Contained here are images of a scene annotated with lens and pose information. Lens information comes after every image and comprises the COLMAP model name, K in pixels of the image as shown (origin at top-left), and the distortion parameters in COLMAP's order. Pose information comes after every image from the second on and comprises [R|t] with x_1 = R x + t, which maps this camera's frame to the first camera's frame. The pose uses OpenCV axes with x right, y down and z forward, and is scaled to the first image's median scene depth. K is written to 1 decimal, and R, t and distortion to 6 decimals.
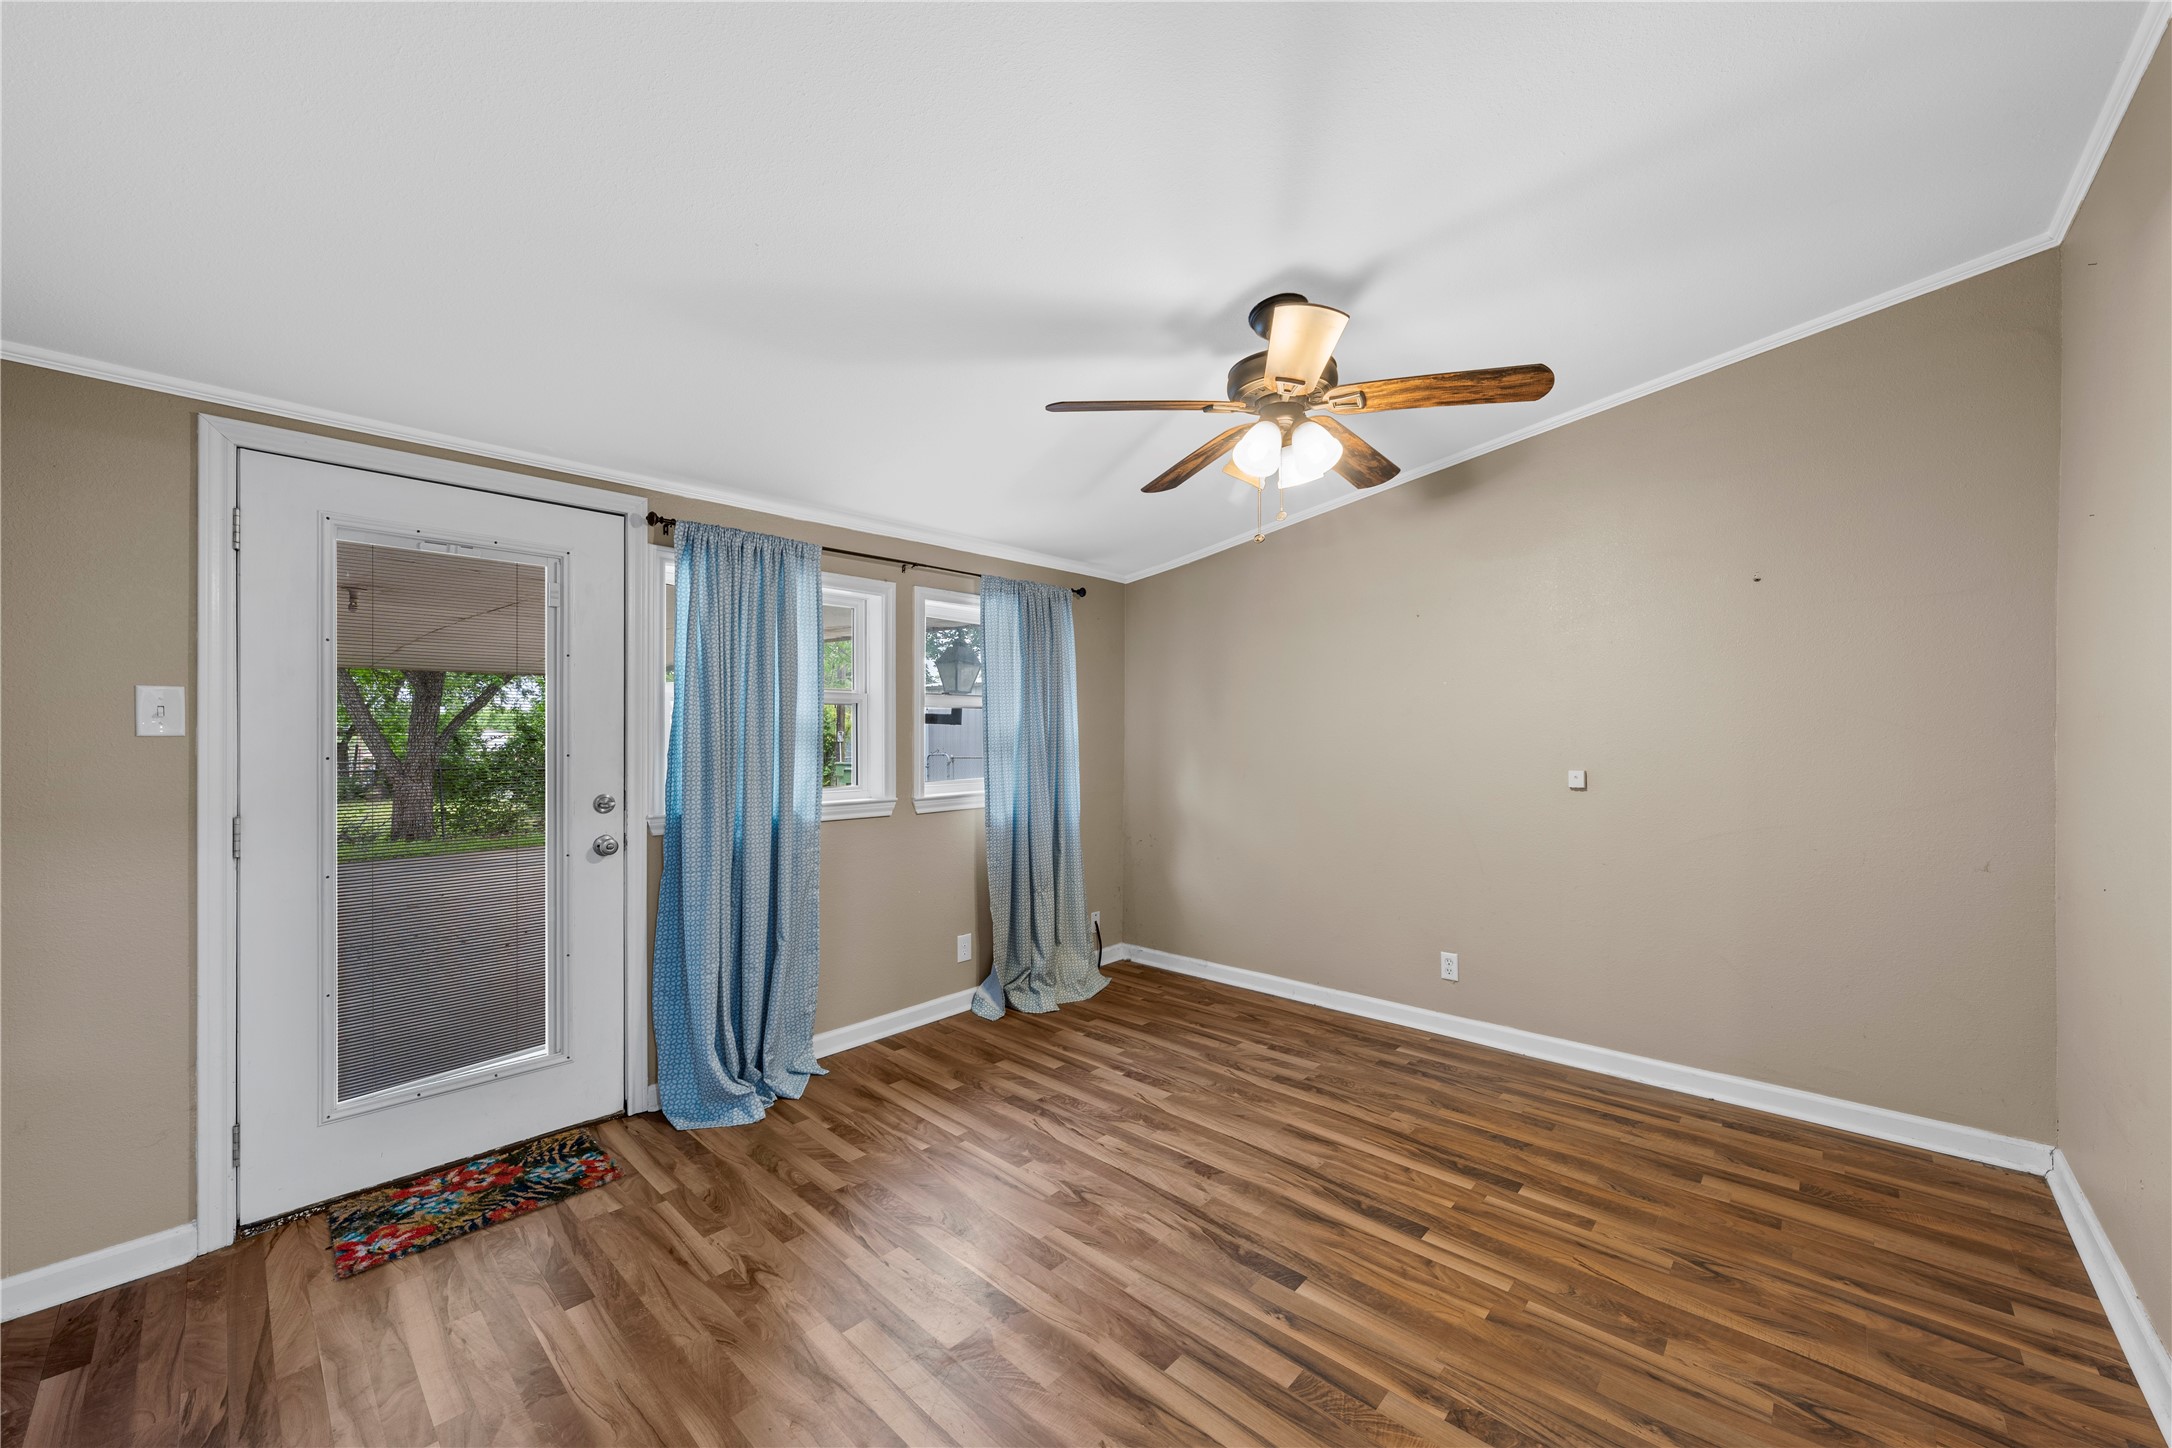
lens RADIAL K [[804.4, 0, 1084.2], [0, 804.4, 732.7], [0, 0, 1]] dist [-0.000027, 0.000001]
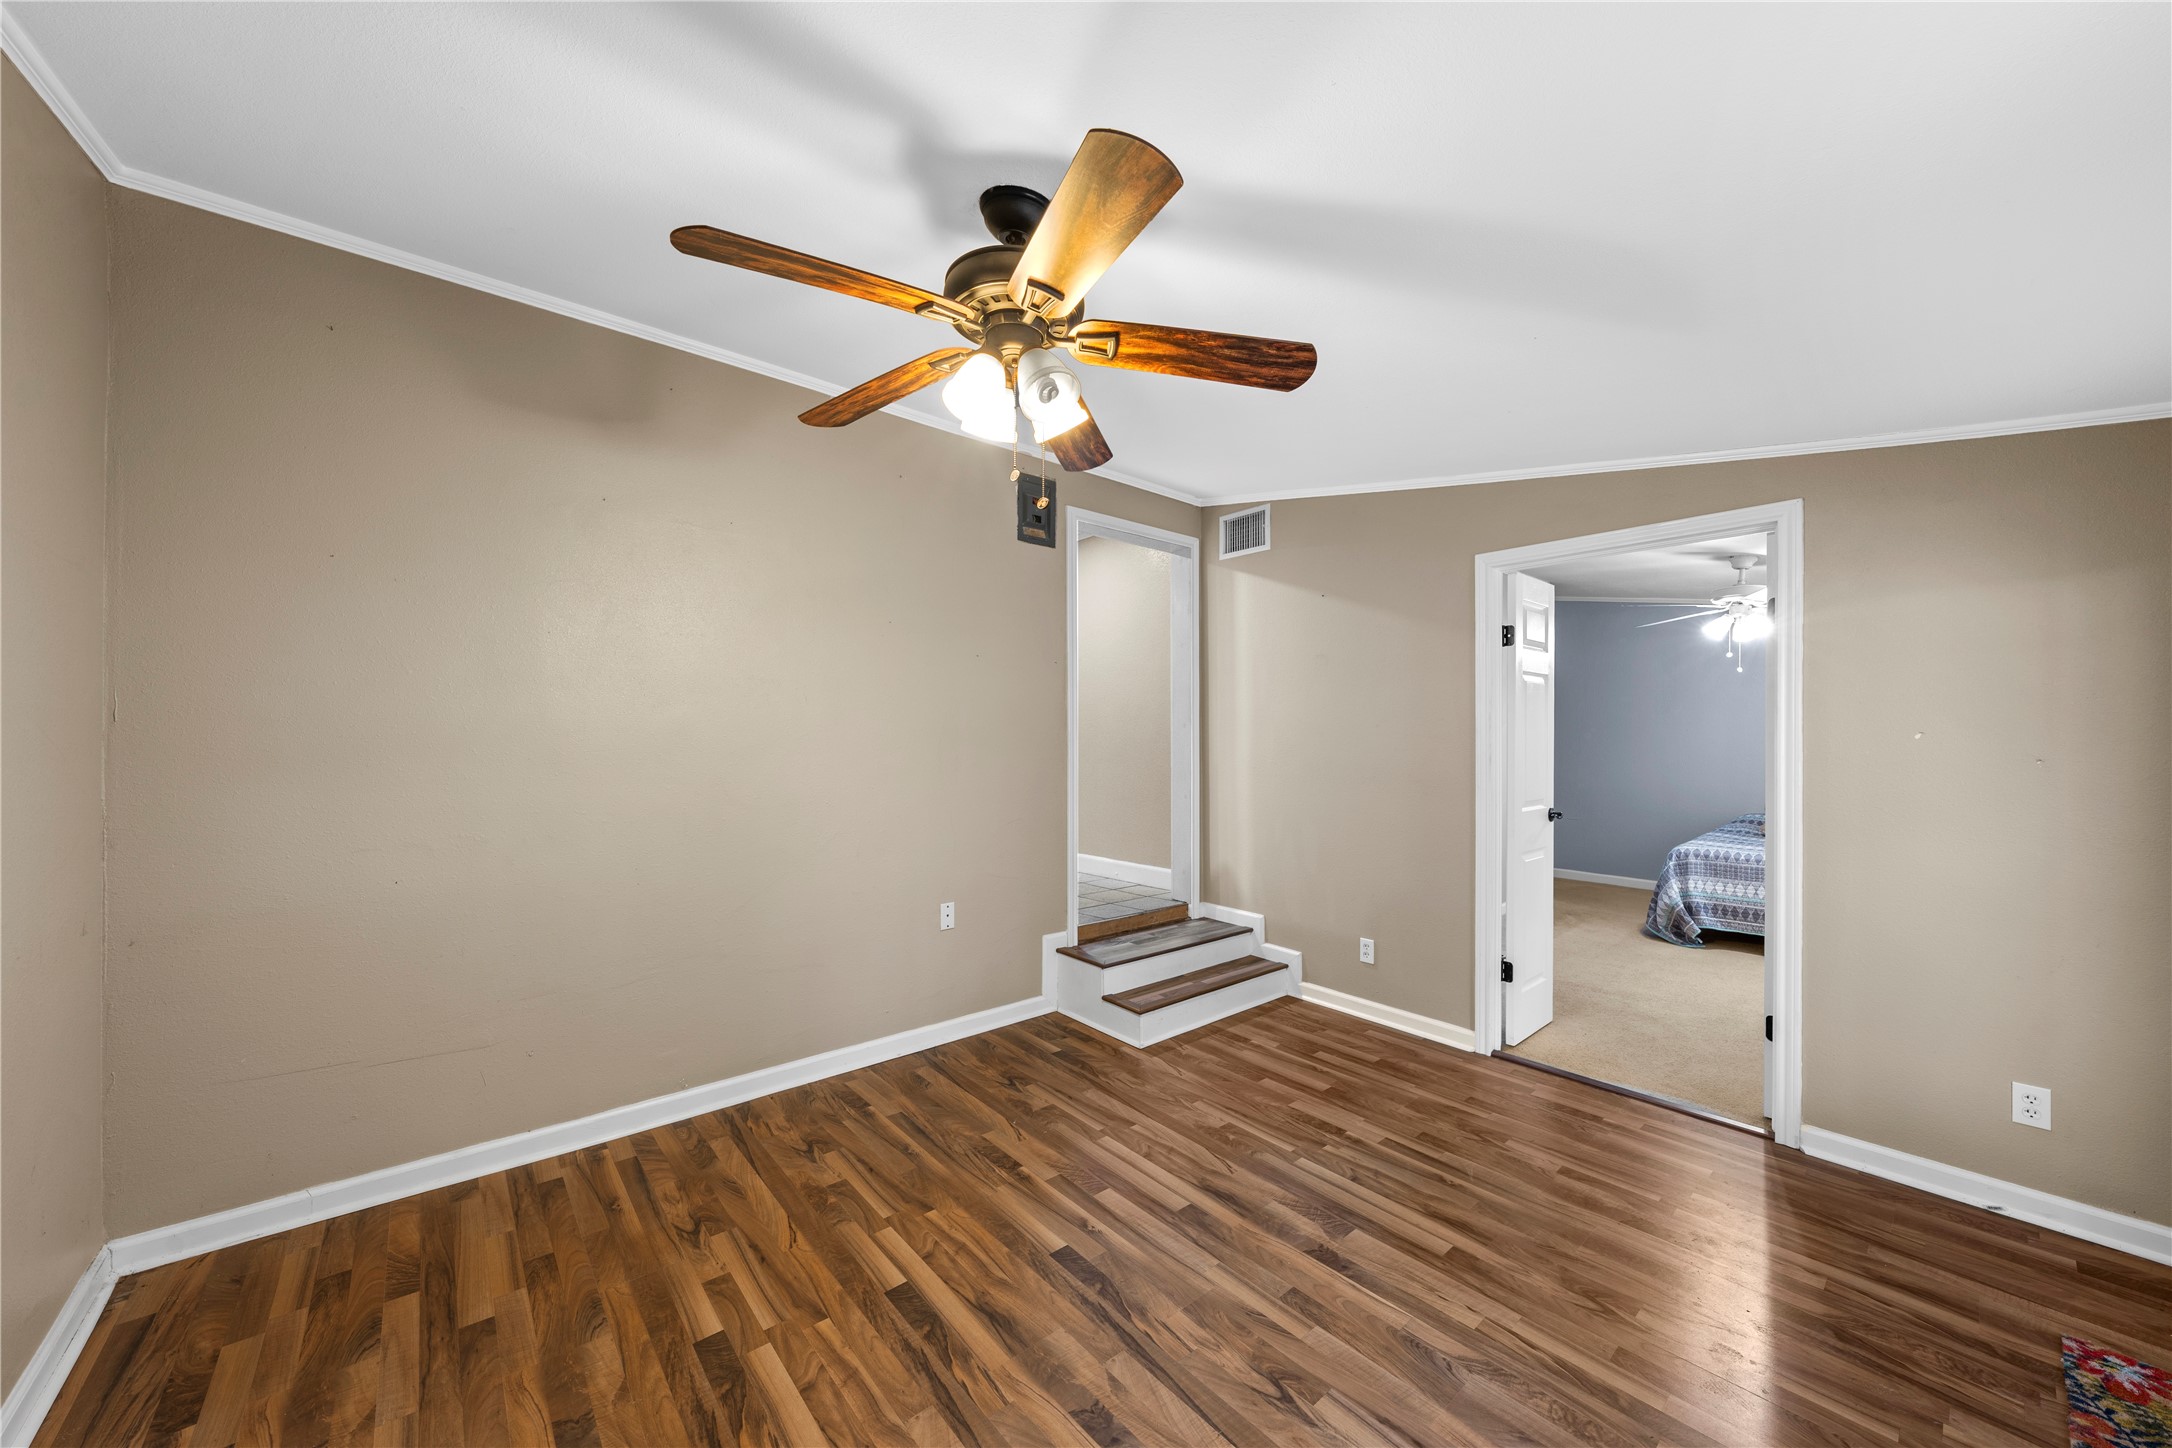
lens RADIAL K [[778.7, 0, 1091.6], [0, 778.7, 735.8], [0, 0, 1]] dist [-0.000538, -0.000063]
pose [[-0.994246, 0.000649, 0.107115, 0.102049], [-0.000442, 0.999948, -0.010162, -0.012949], [-0.107116, -0.010151, -0.994195, 1.942992]]
